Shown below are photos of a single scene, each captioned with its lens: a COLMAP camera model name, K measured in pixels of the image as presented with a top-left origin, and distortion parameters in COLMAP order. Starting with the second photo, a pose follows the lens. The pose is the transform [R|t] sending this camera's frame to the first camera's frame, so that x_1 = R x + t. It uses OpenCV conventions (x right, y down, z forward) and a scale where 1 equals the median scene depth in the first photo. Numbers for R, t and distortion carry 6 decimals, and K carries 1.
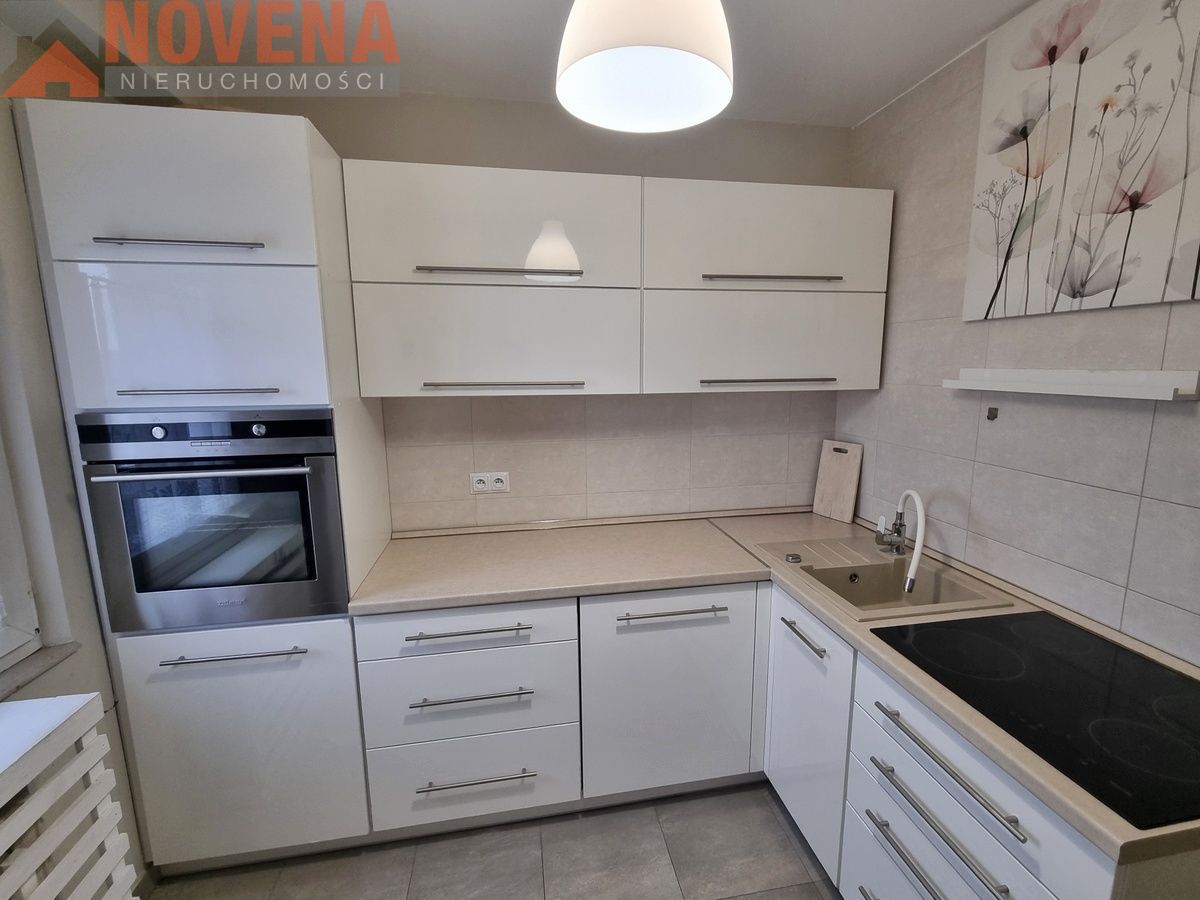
lens RADIAL K [[523.1, 0, 601.2], [0, 523.1, 451.0], [0, 0, 1]] dist [-0.001843, -0.000310]
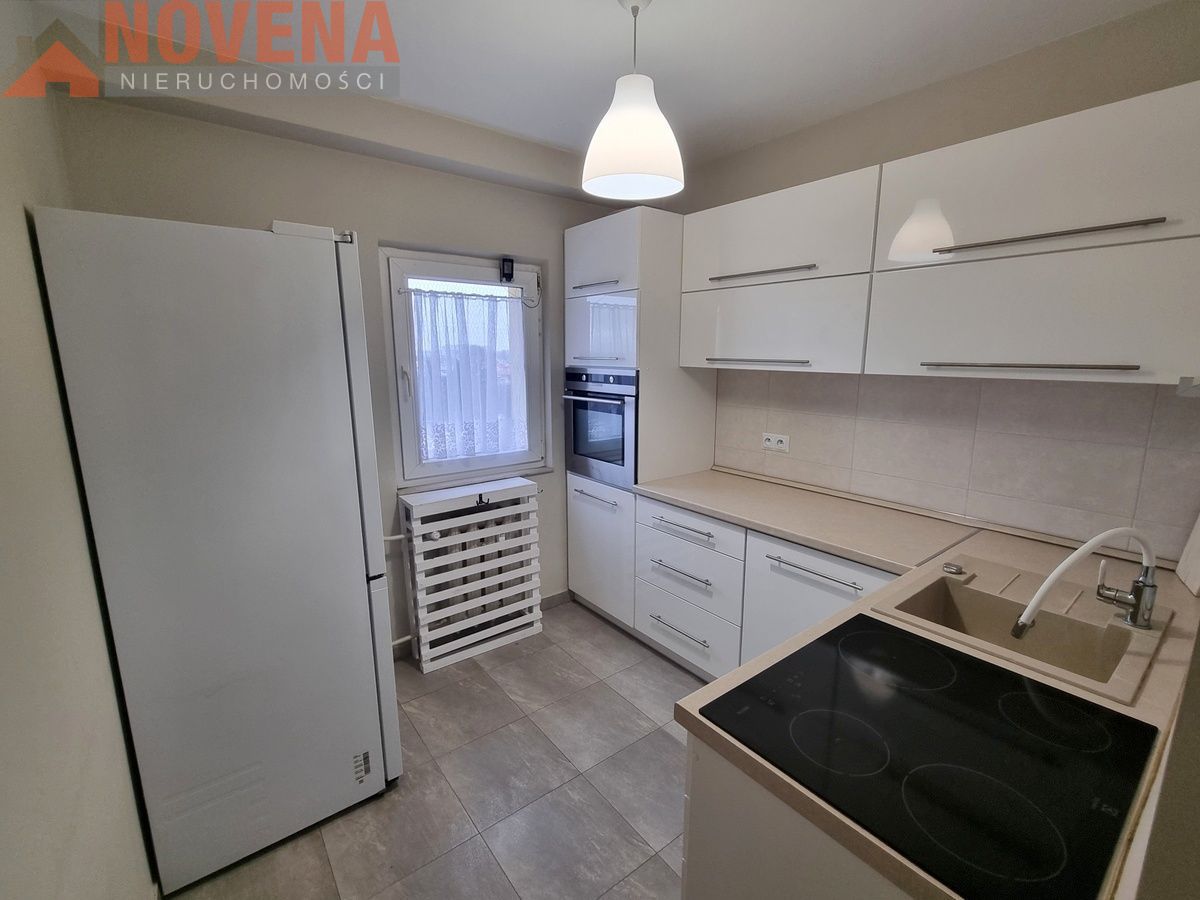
lens RADIAL K [[523.1, 0, 604.3], [0, 523.1, 449.0], [0, 0, 1]] dist [-0.001843, -0.000310]
pose [[0.474137, 0.170828, -0.863720, 0.845869], [-0.151015, 0.982238, 0.111370, -0.000461], [0.867403, 0.077631, 0.491513, 0.054589]]
